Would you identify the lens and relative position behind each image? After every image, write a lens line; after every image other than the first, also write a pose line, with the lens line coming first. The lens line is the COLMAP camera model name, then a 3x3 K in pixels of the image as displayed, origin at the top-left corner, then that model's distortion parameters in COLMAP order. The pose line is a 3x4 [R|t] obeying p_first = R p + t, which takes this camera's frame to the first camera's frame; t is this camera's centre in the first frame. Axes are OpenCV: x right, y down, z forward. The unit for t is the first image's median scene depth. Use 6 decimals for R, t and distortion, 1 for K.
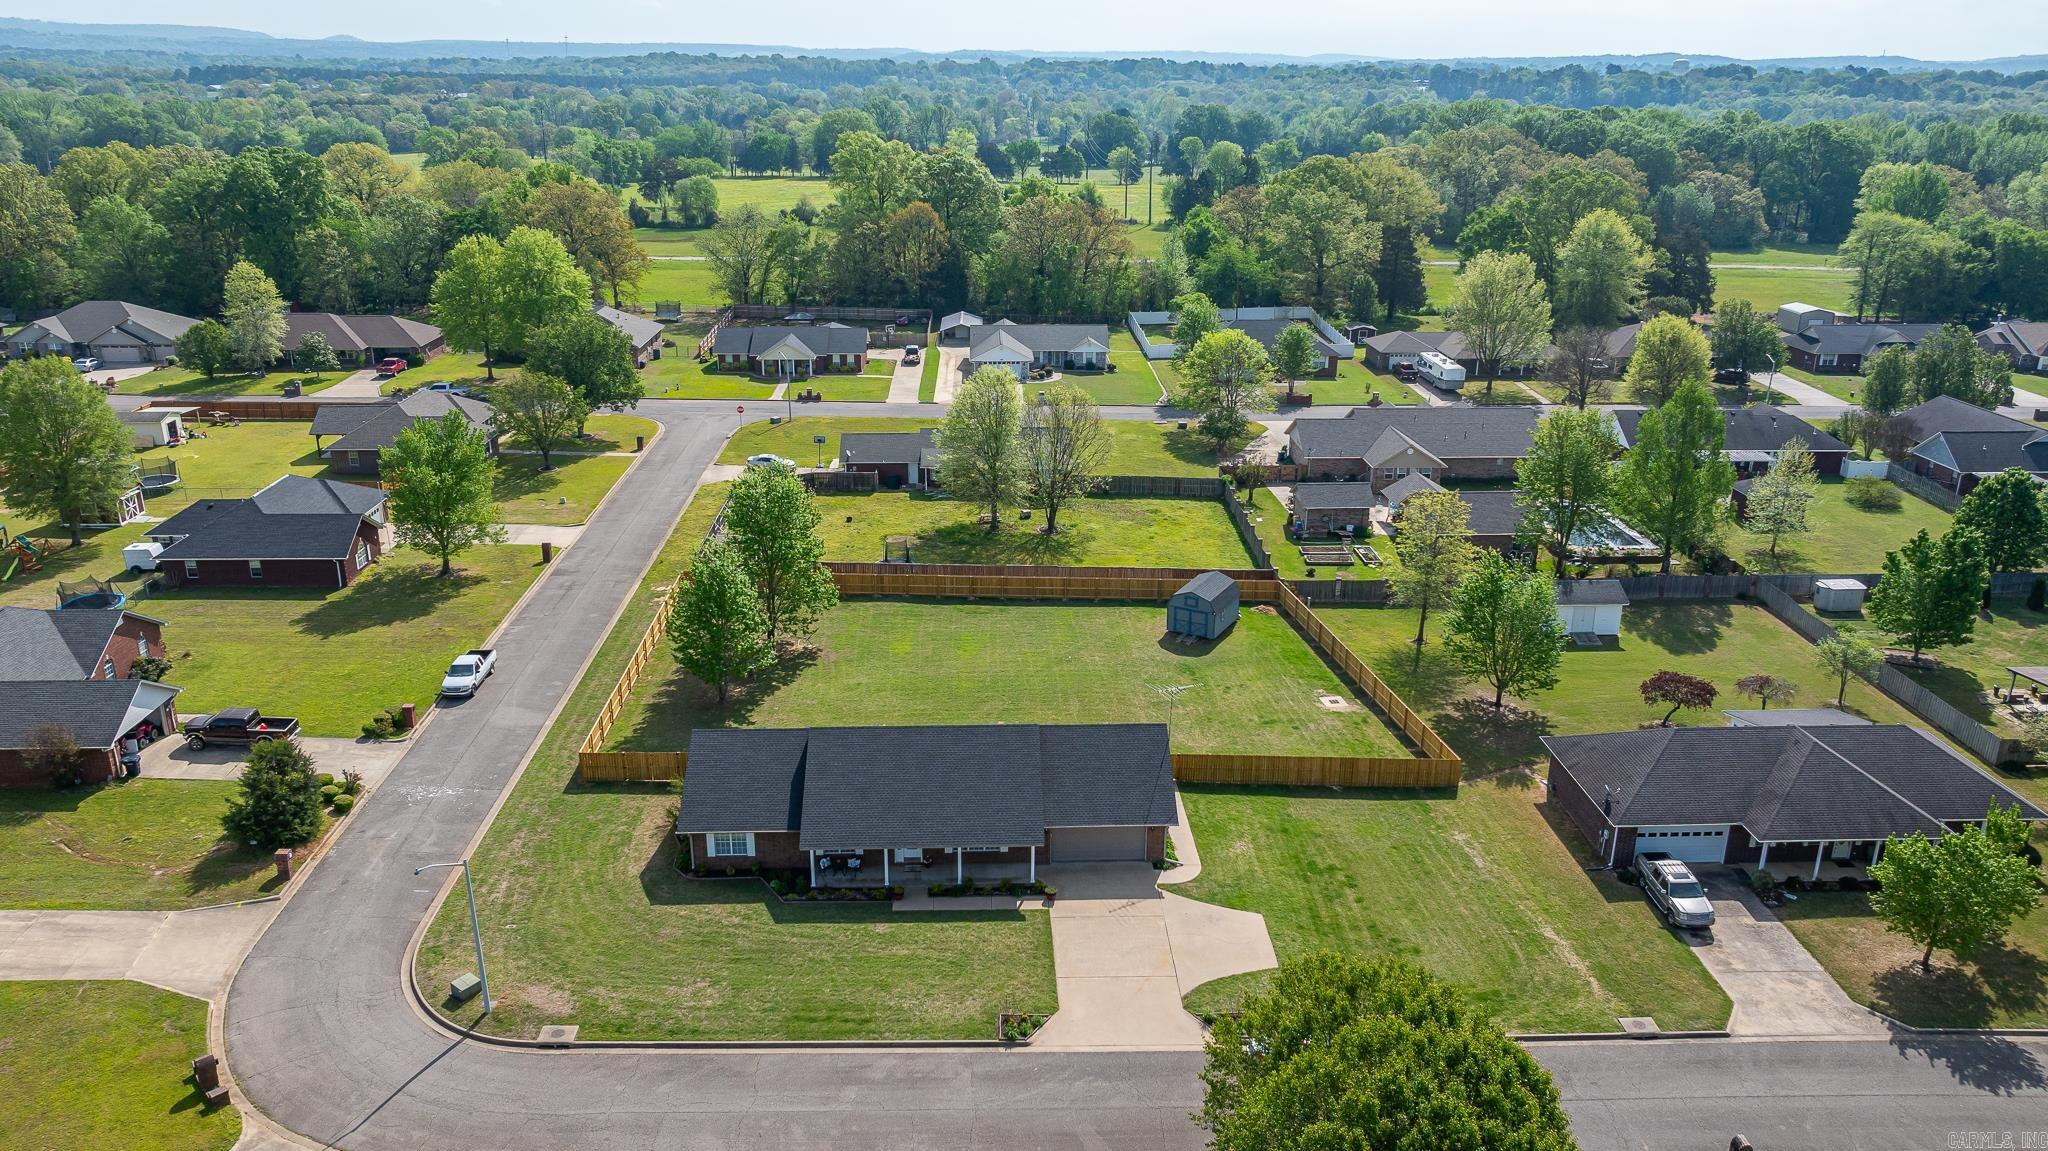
lens RADIAL K [[1458.9, 0, 1036.9], [0, 1458.9, 564.2], [0, 0, 1]] dist [-0.013999, -0.004166]
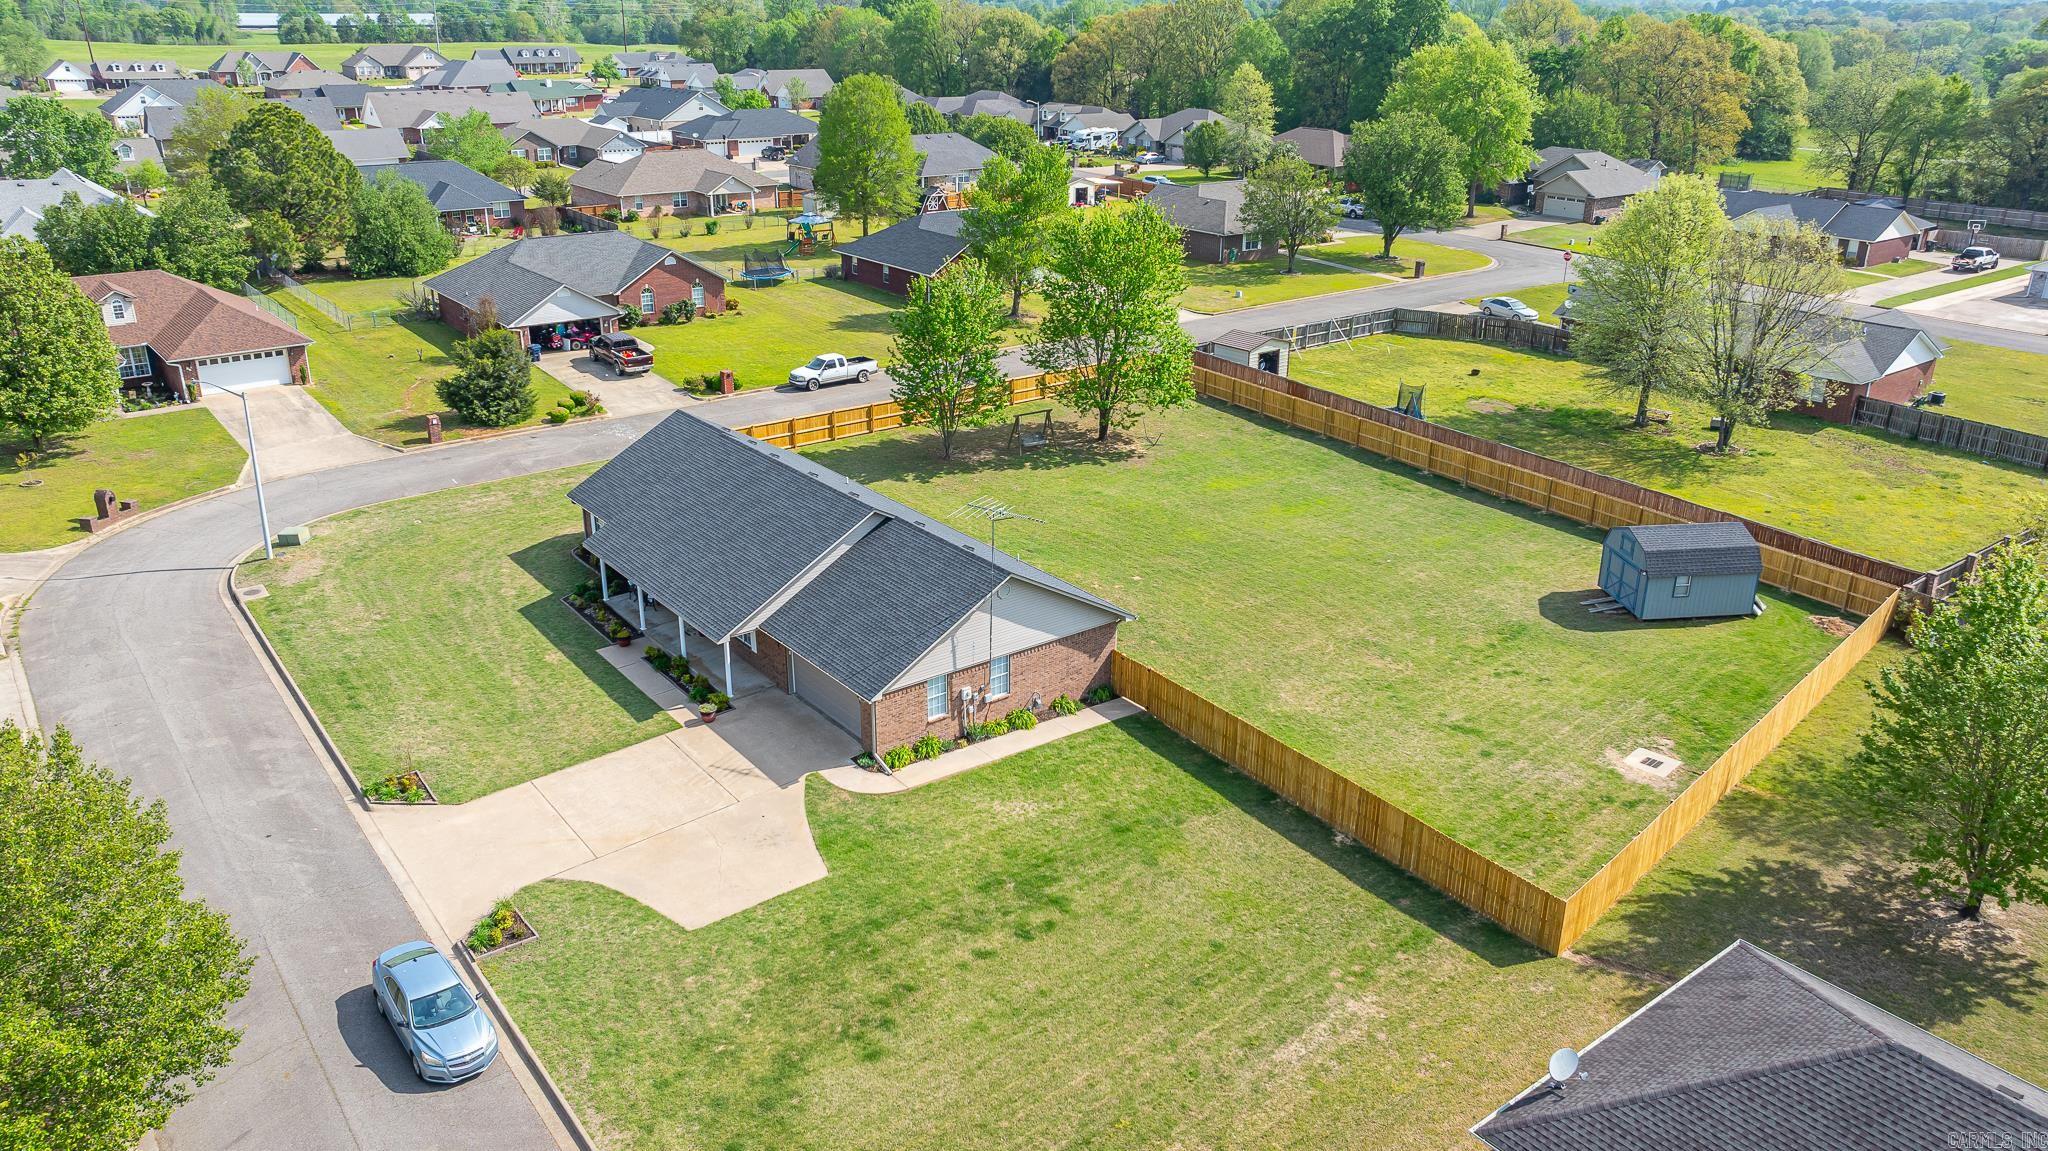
lens RADIAL K [[1464.9, 0, 1035.0], [0, 1464.9, 552.2], [0, 0, 1]] dist [-0.007469, -0.028430]
pose [[0.577655, 0.287016, -0.764157, 0.398587], [-0.270778, 0.950515, 0.152321, 0.003762], [0.770061, 0.118928, 0.626787, 0.443270]]
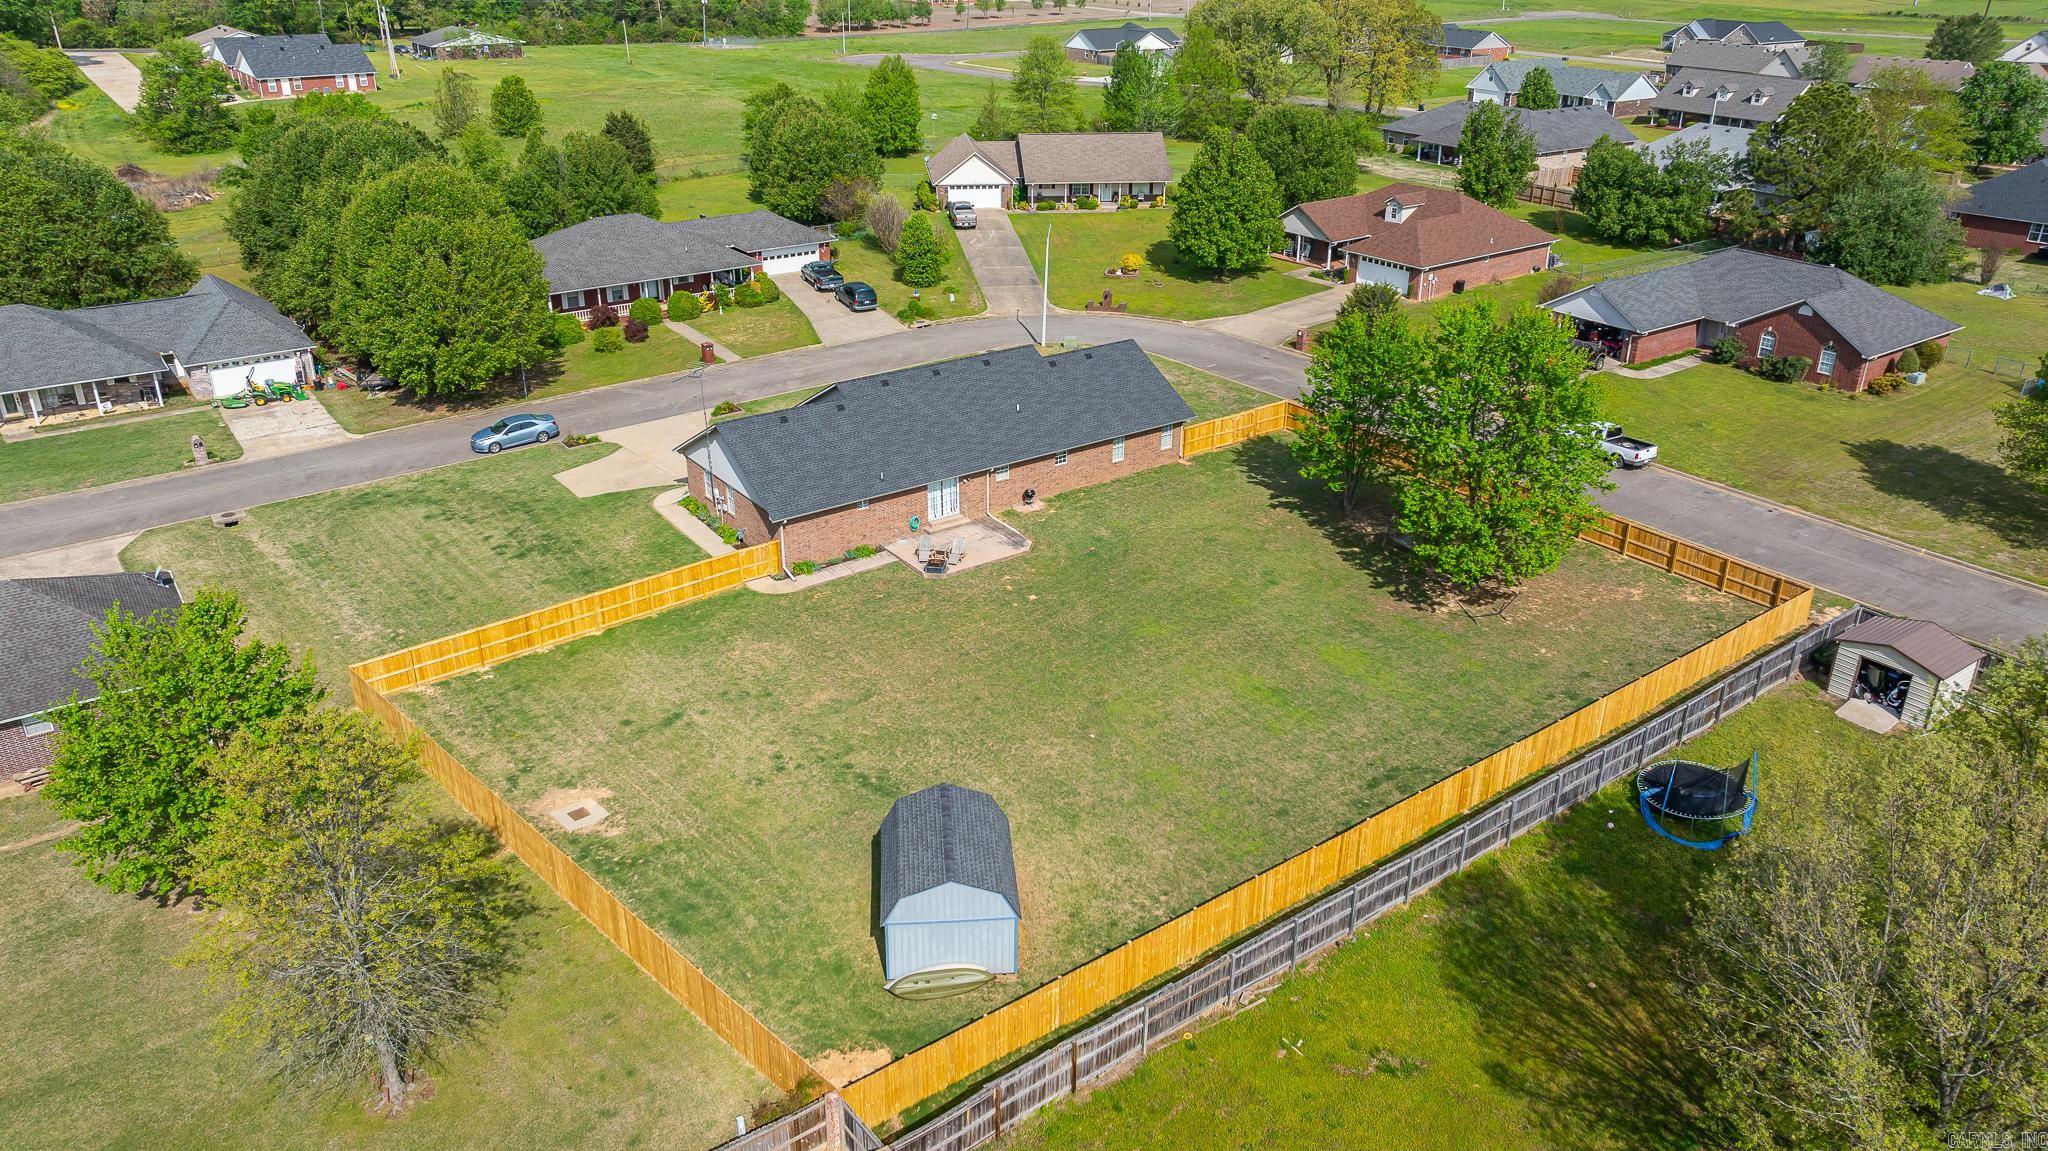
lens RADIAL K [[1458.9, 0, 1036.9], [0, 1458.9, 564.2], [0, 0, 1]] dist [-0.013999, -0.004166]
pose [[-0.830898, 0.218739, -0.511627, 0.277978], [-0.194143, 0.747736, 0.634979, -0.294984], [0.521457, 0.626932, -0.578826, 1.176727]]
